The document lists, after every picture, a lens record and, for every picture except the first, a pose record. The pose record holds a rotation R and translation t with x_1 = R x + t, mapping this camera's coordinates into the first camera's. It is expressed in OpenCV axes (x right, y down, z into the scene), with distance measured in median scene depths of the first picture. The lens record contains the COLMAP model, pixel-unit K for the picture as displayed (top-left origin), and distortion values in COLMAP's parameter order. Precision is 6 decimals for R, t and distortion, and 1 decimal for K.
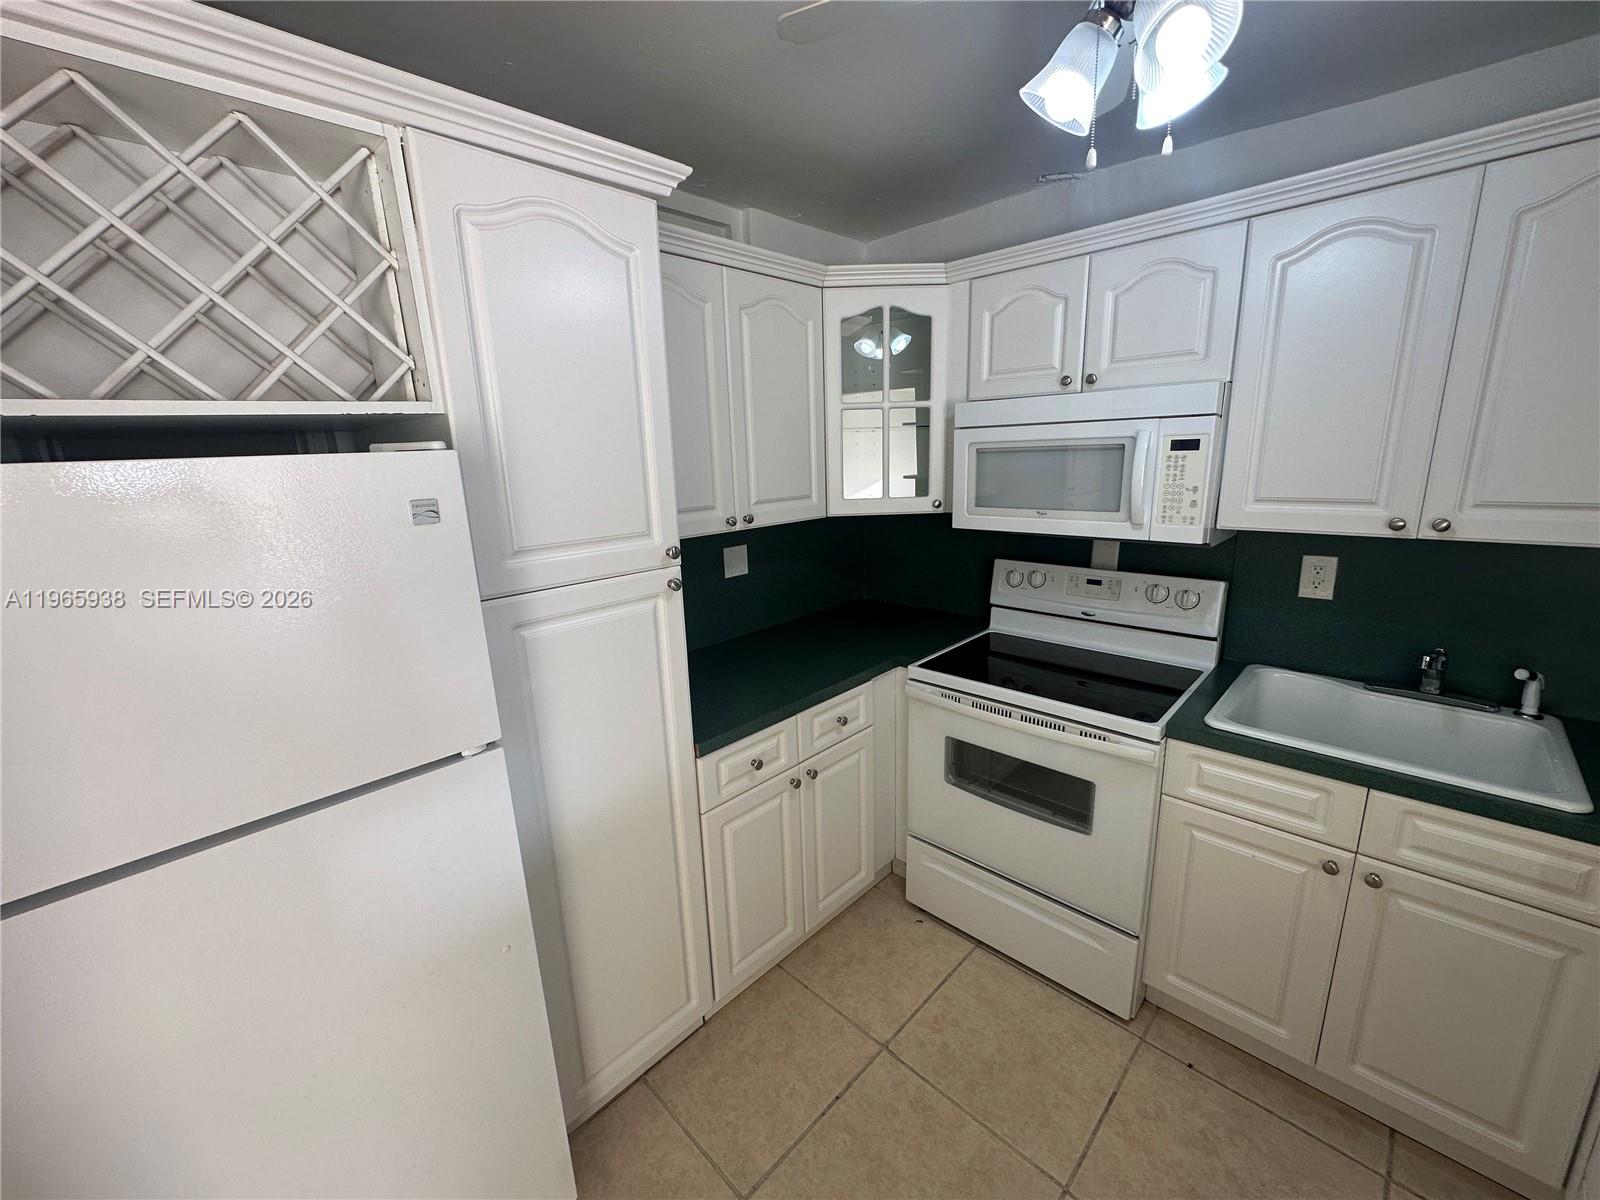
lens RADIAL K [[639.2, 0, 798.8], [0, 639.2, 599.6], [0, 0, 1]] dist [-0.001979, -0.000821]
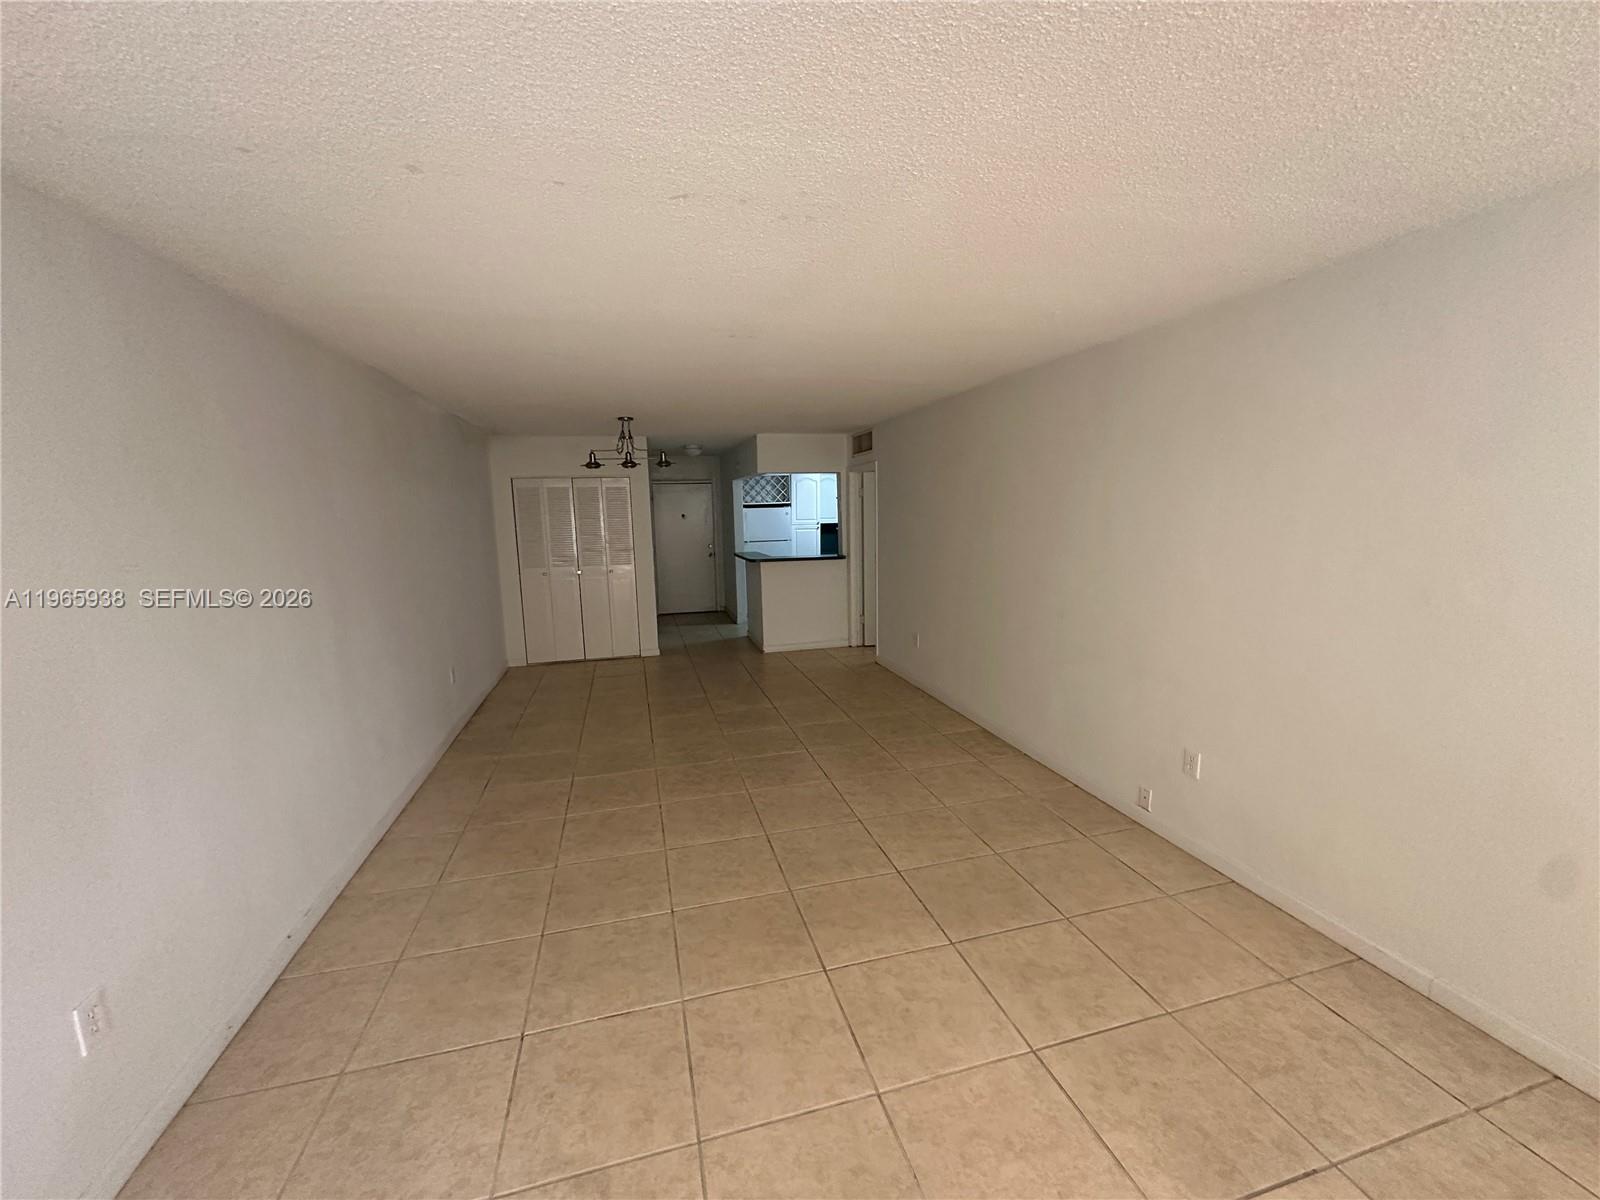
lens RADIAL K [[639.2, 0, 800.3], [0, 639.2, 593.6], [0, 0, 1]] dist [-0.001979, -0.000821]
pose [[0.860093, 0.088329, -0.502432, 2.504109], [-0.131316, 0.990041, -0.050742, 0.837939], [0.492946, 0.109621, 0.863126, -3.916291]]
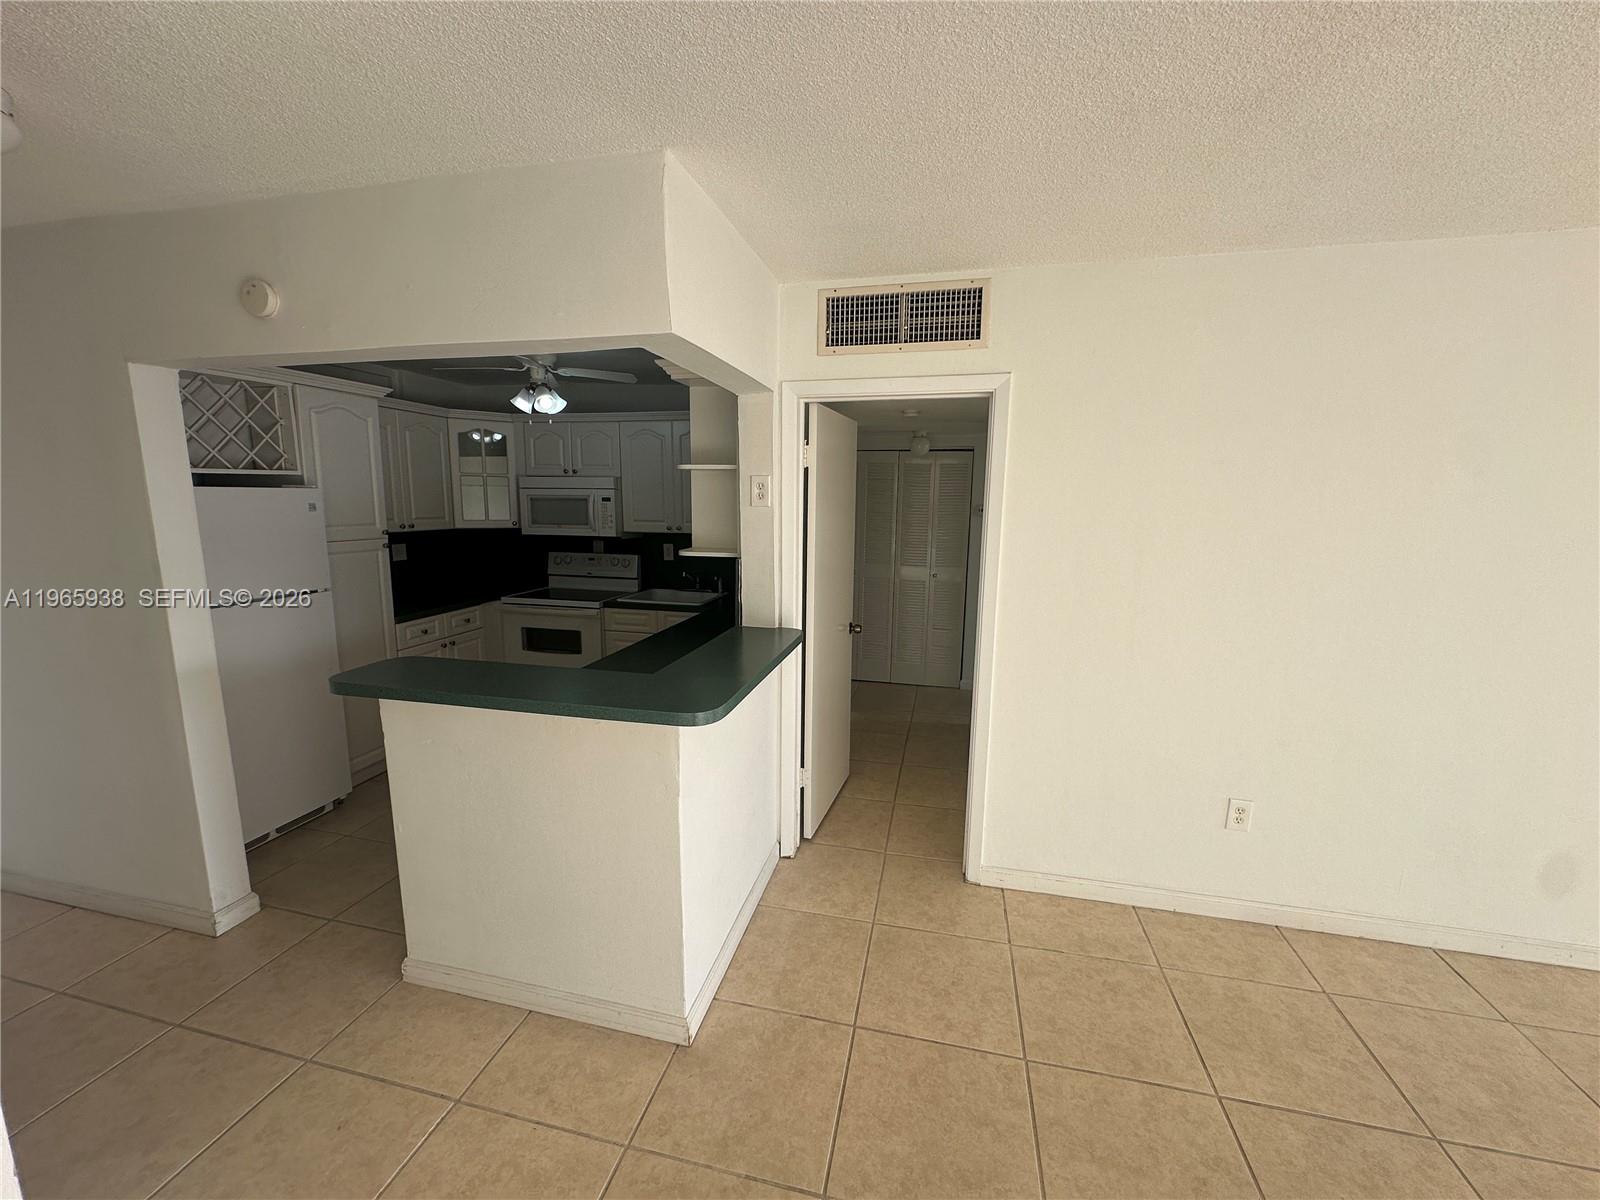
lens RADIAL K [[639.2, 0, 801.3], [0, 639.2, 600.8], [0, 0, 1]] dist [-0.001979, -0.000821]
pose [[0.854827, -0.037019, 0.517590, -0.088228], [0.078670, 0.995168, -0.058752, 0.373373], [-0.512914, 0.090942, 0.853609, -1.548485]]
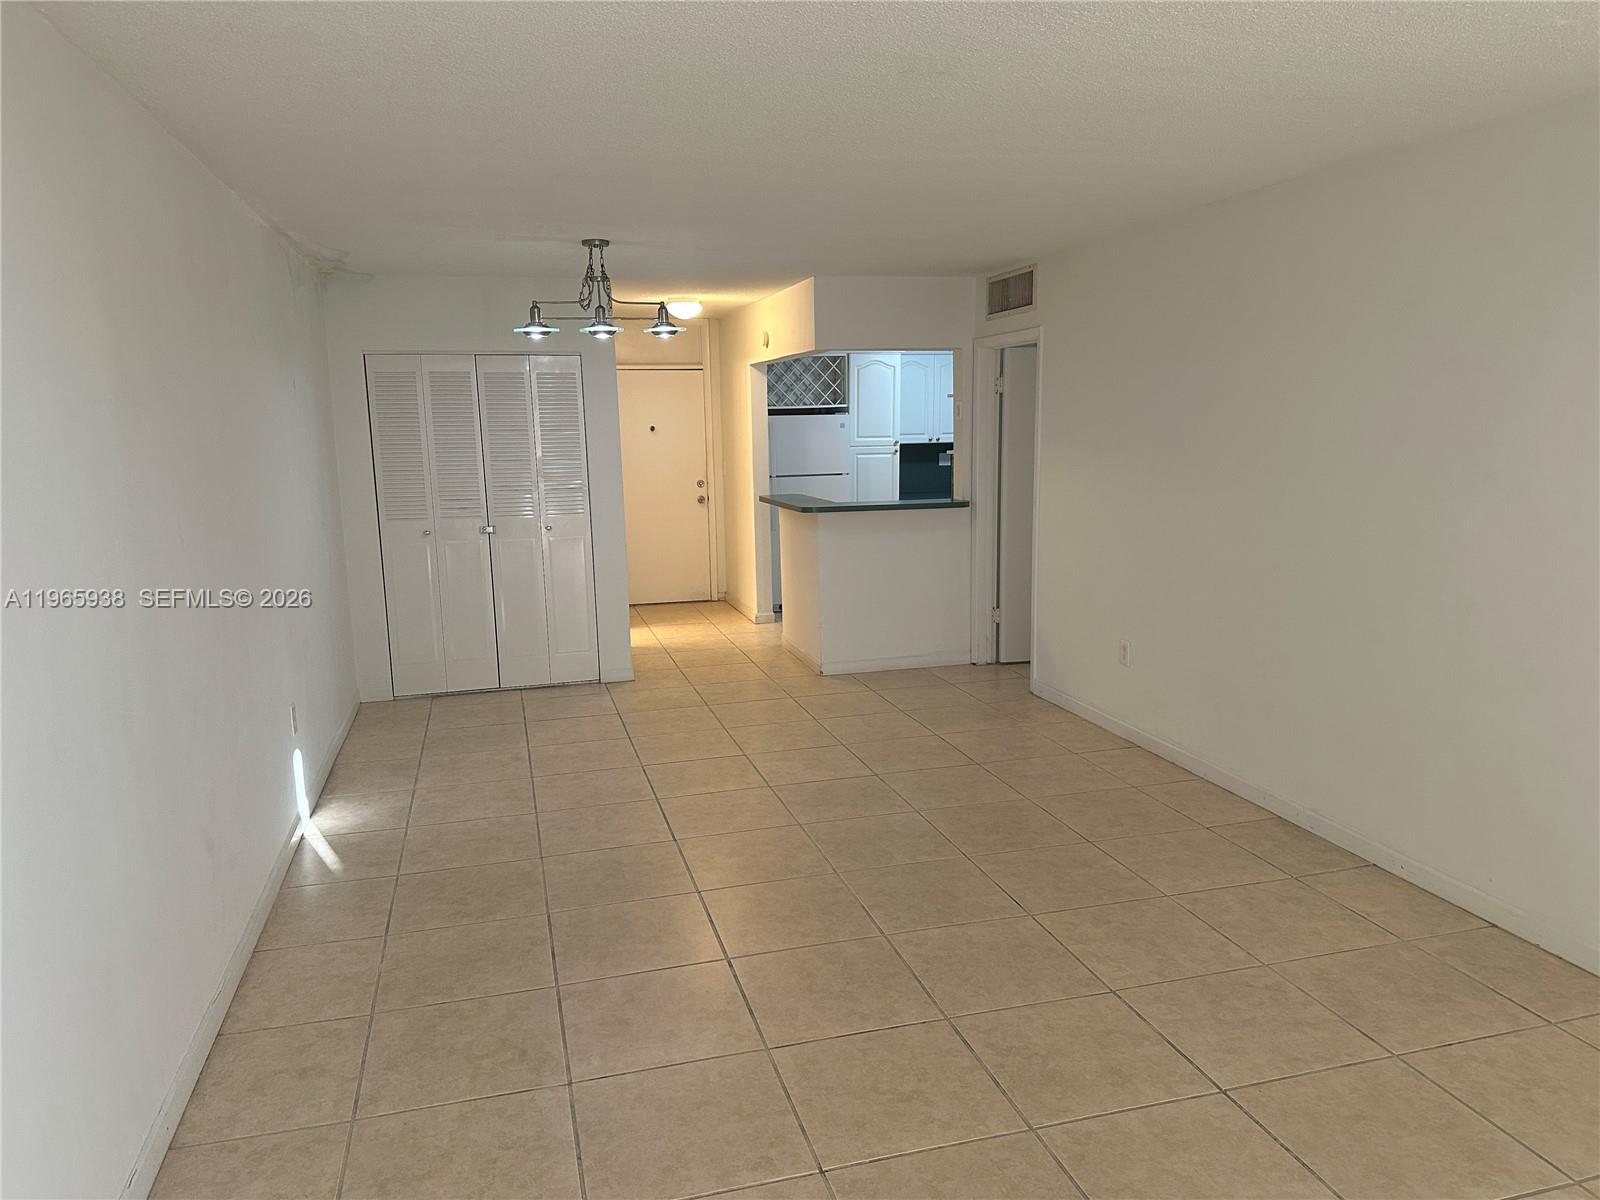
lens RADIAL K [[1119.9, 0, 807.1], [0, 1119.9, 606.9], [0, 0, 1]] dist [0.024763, -0.028471]
pose [[0.866333, 0.105955, -0.488100, 2.144470], [-0.133027, 0.990890, -0.021013, 0.881778], [0.481427, 0.083135, 0.872535, -3.964909]]
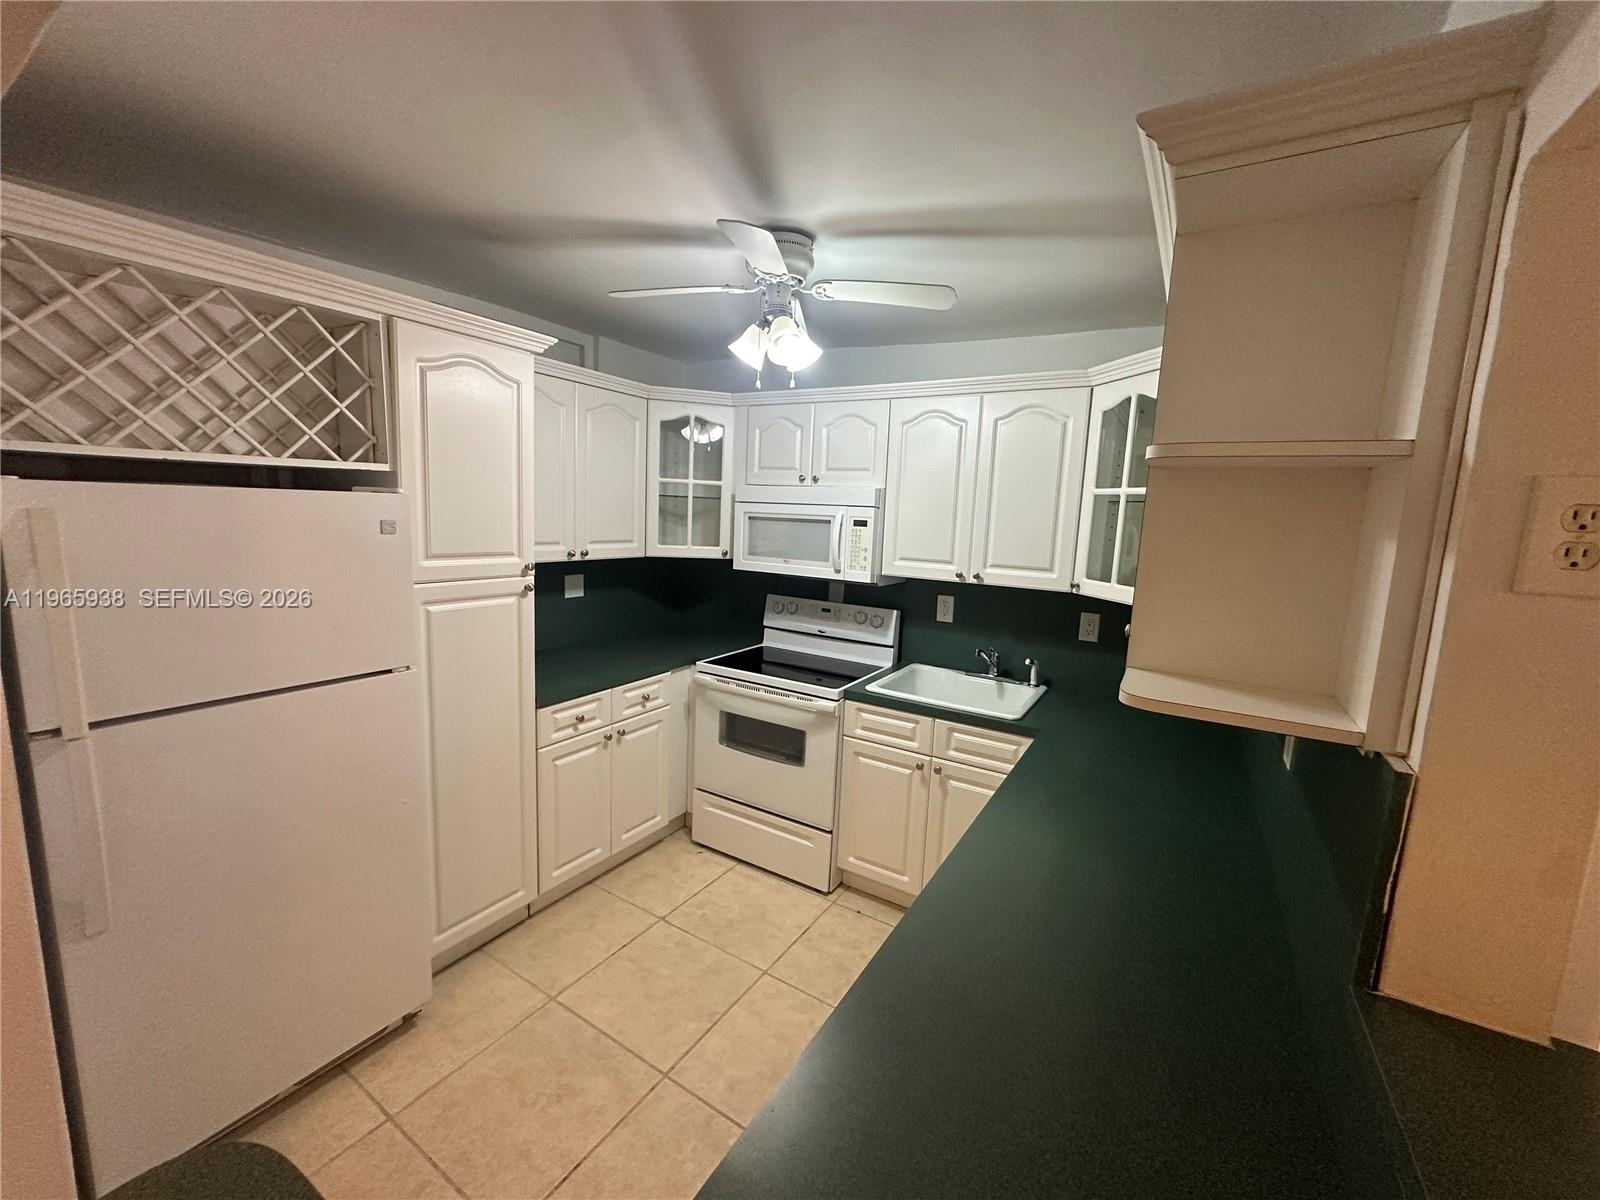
lens RADIAL K [[639.2, 0, 799.7], [0, 639.2, 599.8], [0, 0, 1]] dist [-0.001979, -0.000821]
pose [[0.972141, 0.045179, 0.230001, 0.071506], [-0.023566, 0.995115, -0.095864, 0.112308], [-0.233208, 0.087774, 0.968457, -0.525998]]
